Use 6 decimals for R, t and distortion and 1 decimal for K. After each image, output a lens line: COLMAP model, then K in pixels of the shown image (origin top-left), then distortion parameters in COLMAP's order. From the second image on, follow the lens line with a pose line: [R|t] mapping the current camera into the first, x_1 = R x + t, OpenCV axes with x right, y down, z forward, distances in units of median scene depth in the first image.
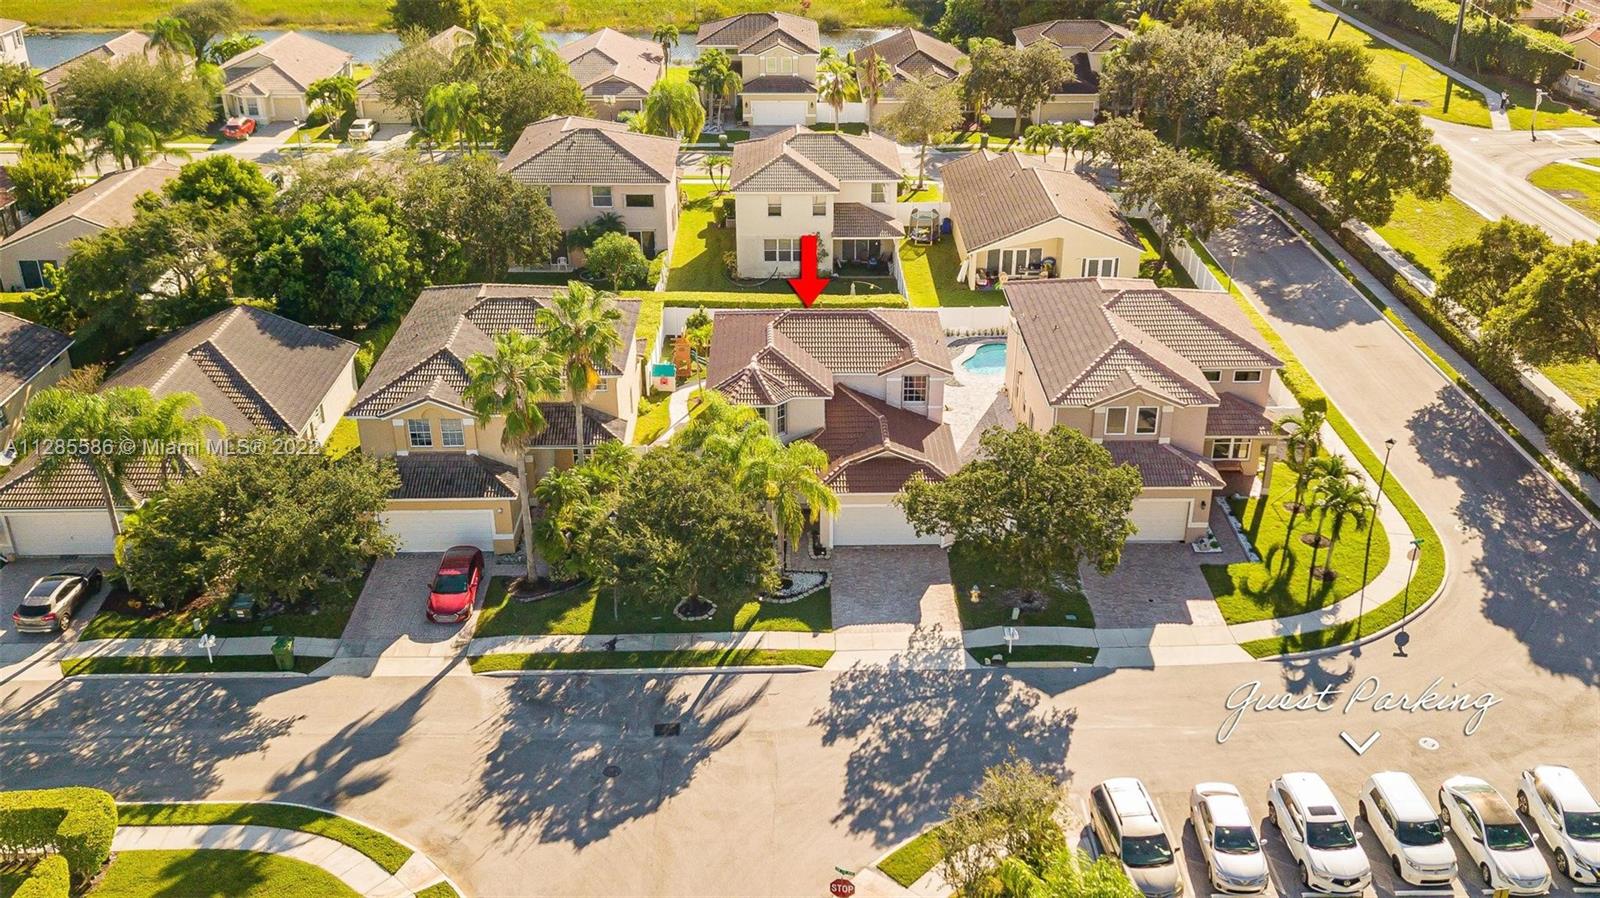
lens RADIAL K [[1395.2, 0, 800.0], [0, 1395.2, 449.0], [0, 0, 1]] dist [0.020212, -0.001496]
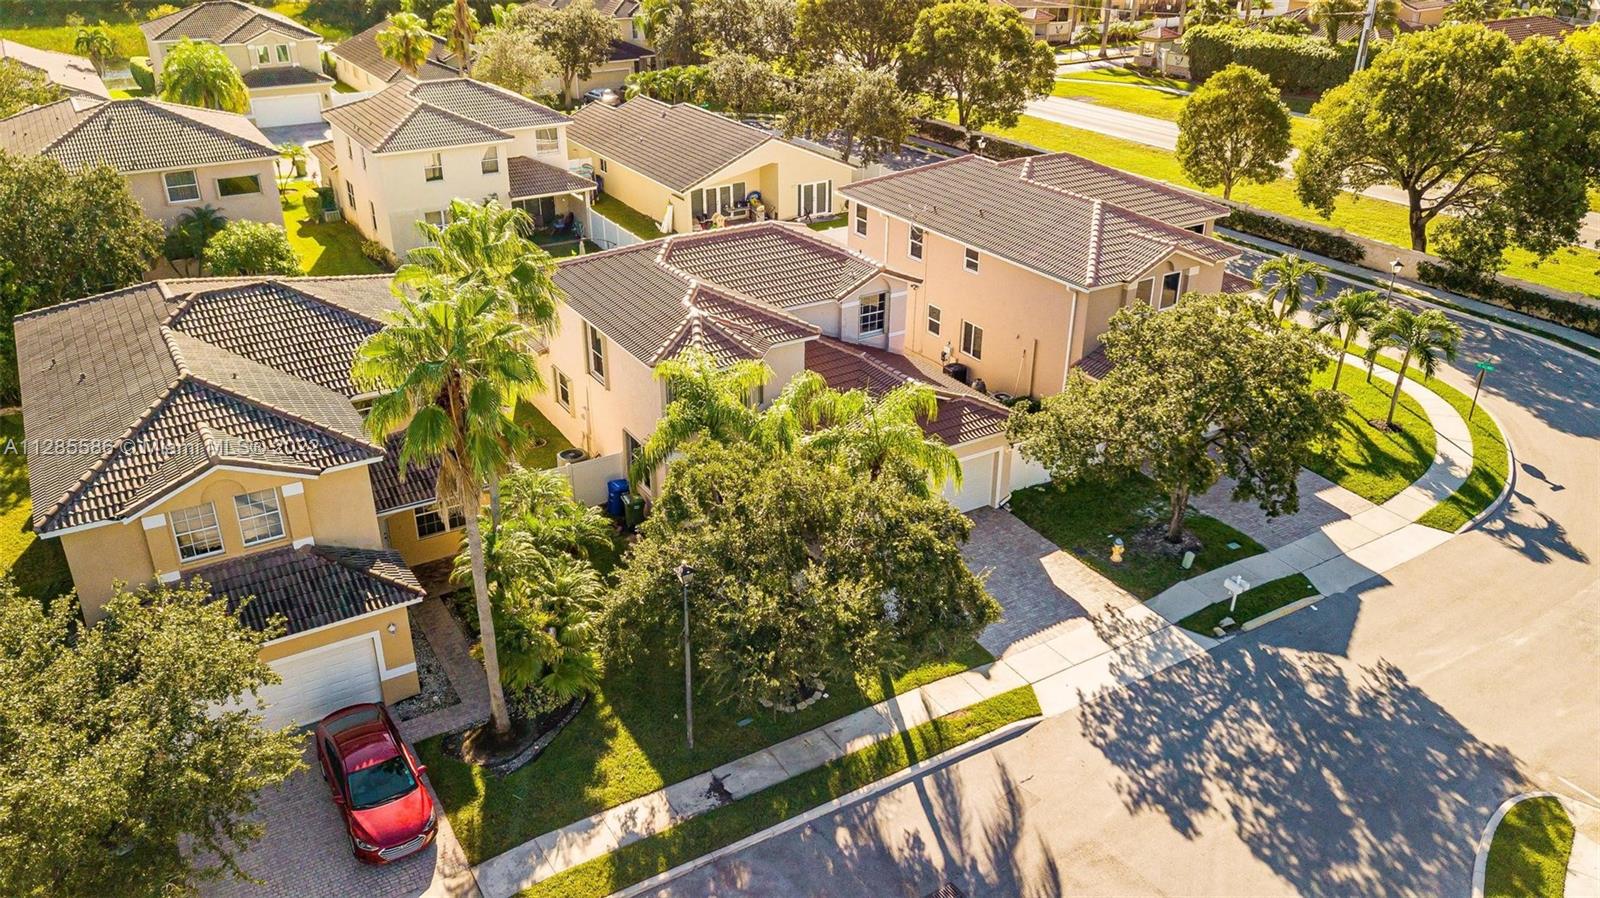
lens RADIAL K [[1211.7, 0, 800.0], [0, 1211.7, 449.0], [0, 0, 1]] dist [0.028551, 0.001903]
pose [[0.874529, -0.219587, 0.432413, -0.278813], [0.218816, 0.974366, 0.052258, -0.017162], [-0.432804, 0.048918, 0.900160, 0.496052]]
